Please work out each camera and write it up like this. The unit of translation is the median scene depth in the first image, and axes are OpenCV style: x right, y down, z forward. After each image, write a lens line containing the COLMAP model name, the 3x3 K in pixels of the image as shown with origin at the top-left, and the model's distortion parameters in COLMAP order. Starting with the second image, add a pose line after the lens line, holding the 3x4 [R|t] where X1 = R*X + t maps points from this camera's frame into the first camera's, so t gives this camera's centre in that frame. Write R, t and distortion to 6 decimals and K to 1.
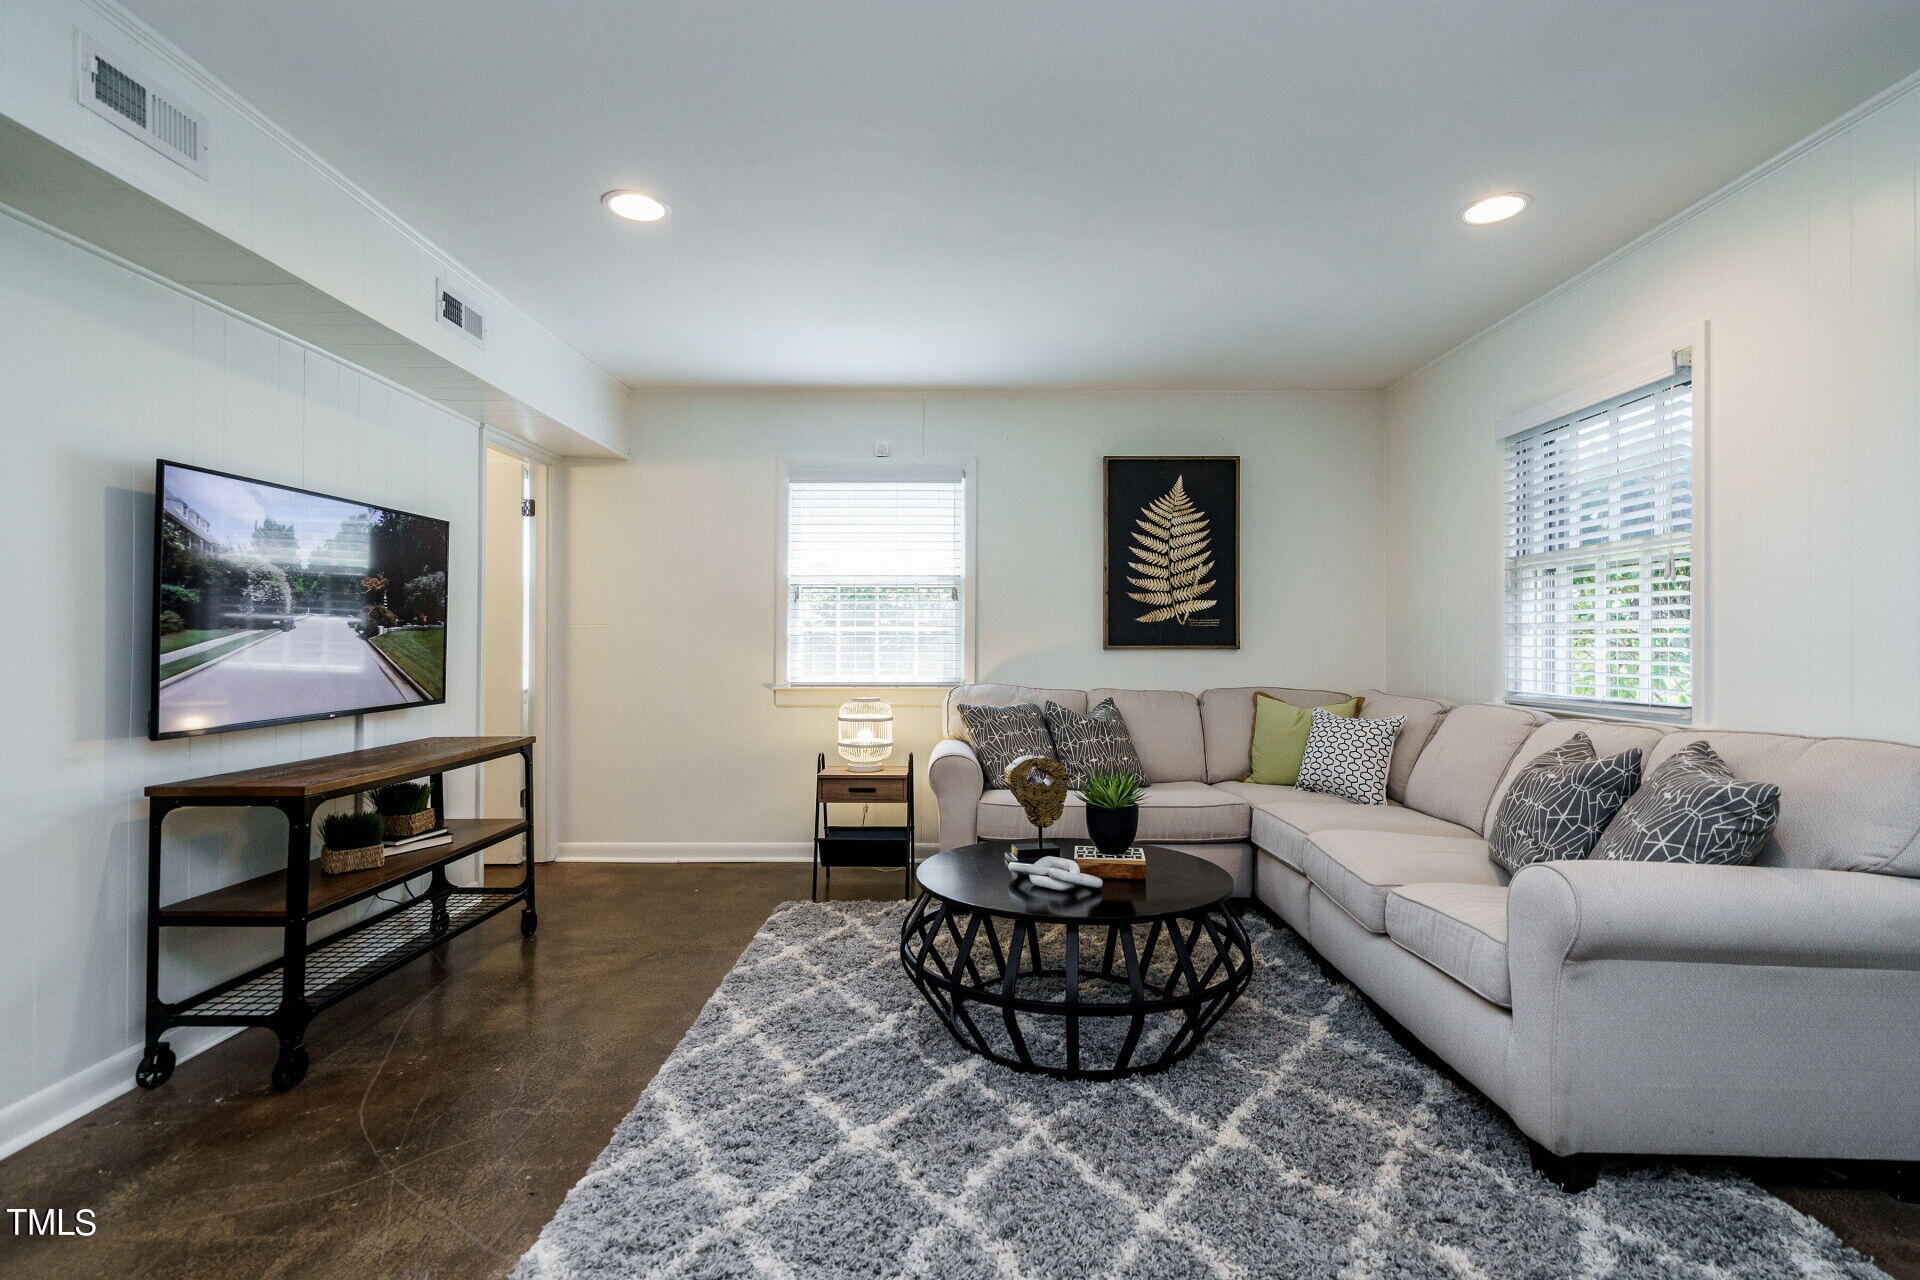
lens RADIAL K [[883.1, 0, 974.9], [0, 883.1, 636.9], [0, 0, 1]] dist [0.000906, -0.000447]
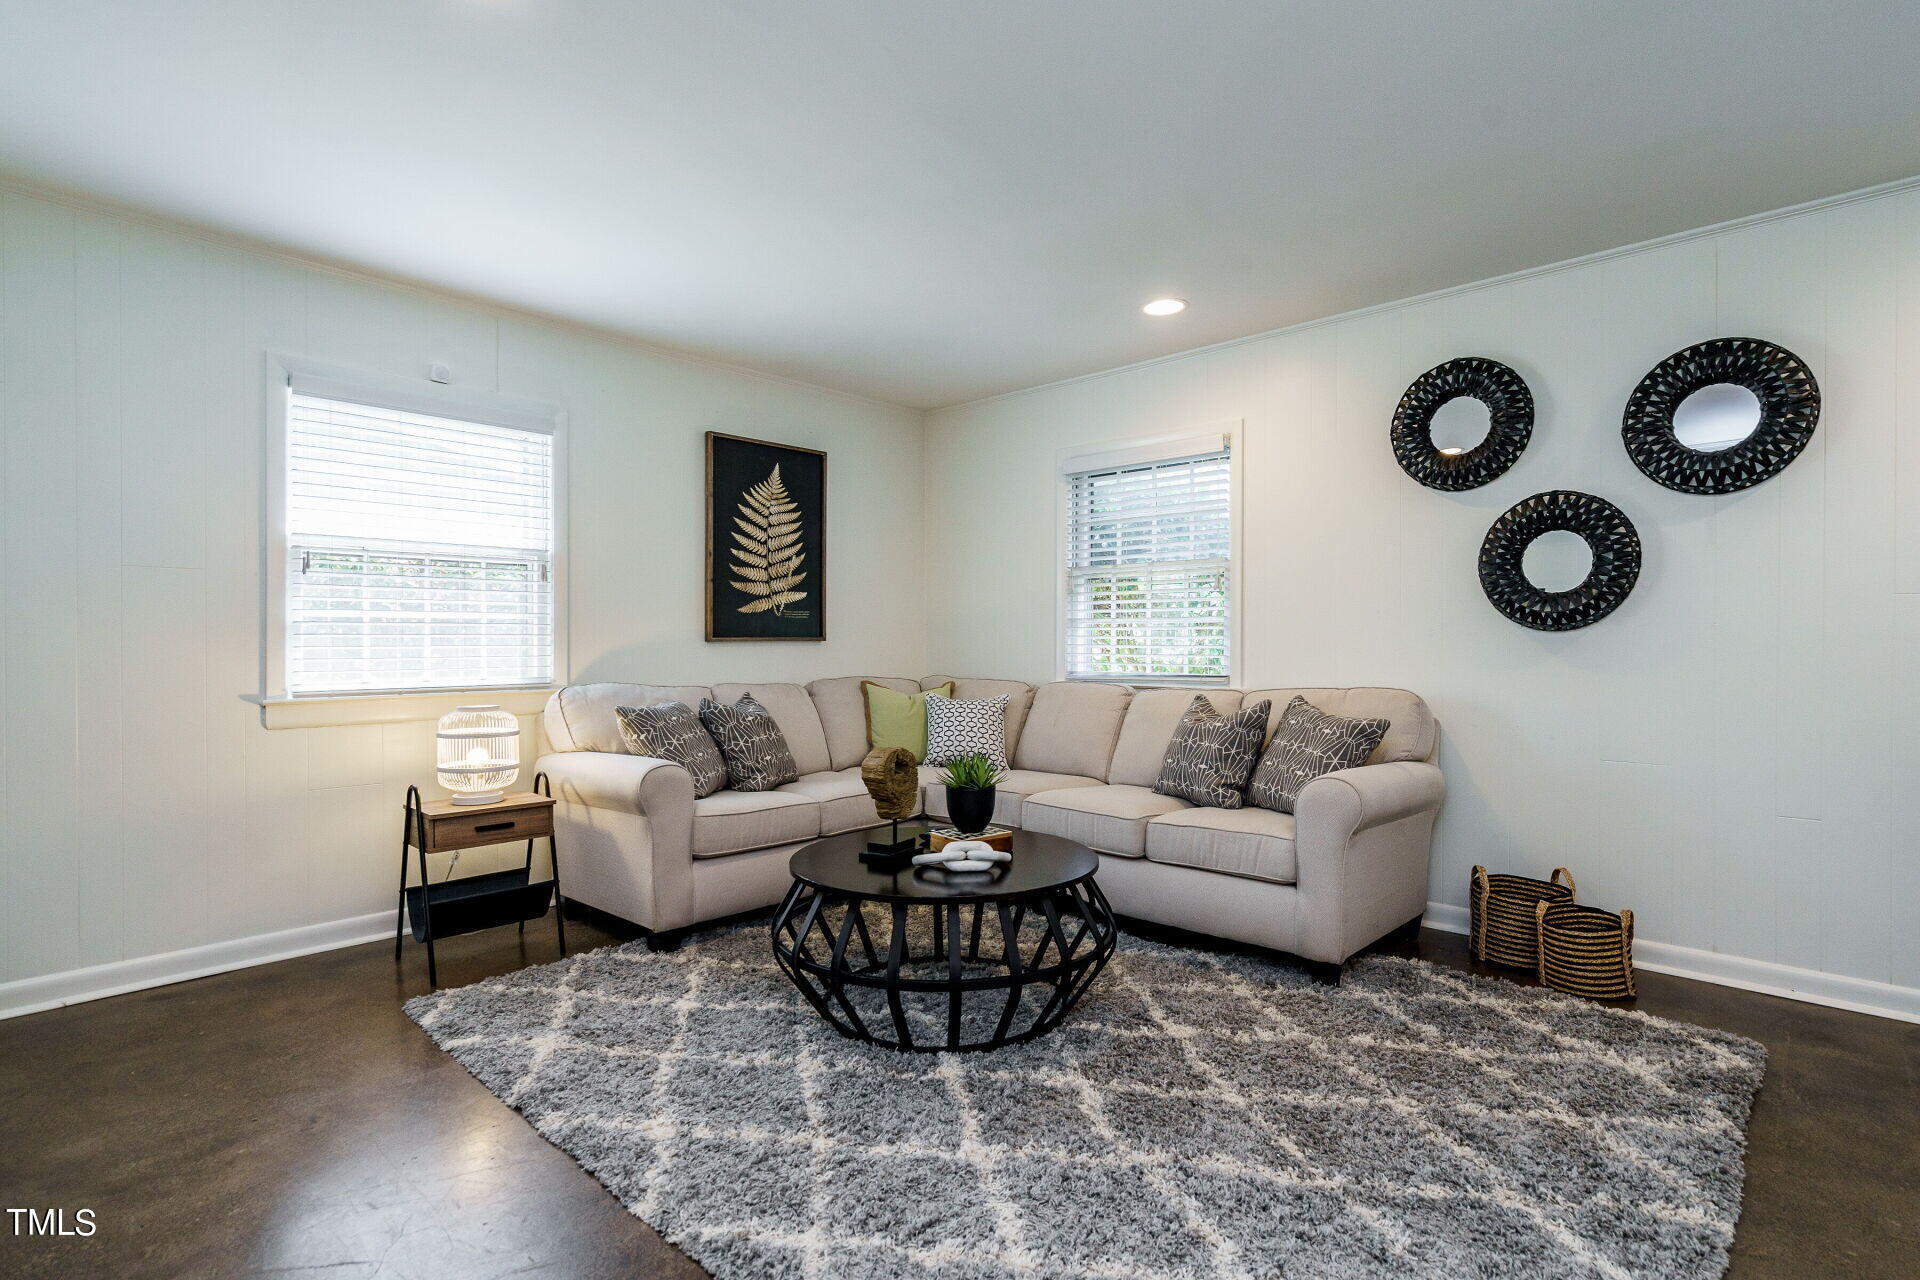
lens RADIAL K [[908.9, 0, 981.4], [0, 908.9, 643.5], [0, 0, 1]] dist [-0.003621, 0.000235]
pose [[0.688965, -0.004863, 0.724778, -0.345800], [-0.001510, 0.999966, 0.008144, 0.008238], [-0.724793, -0.006705, 0.688934, 0.143305]]
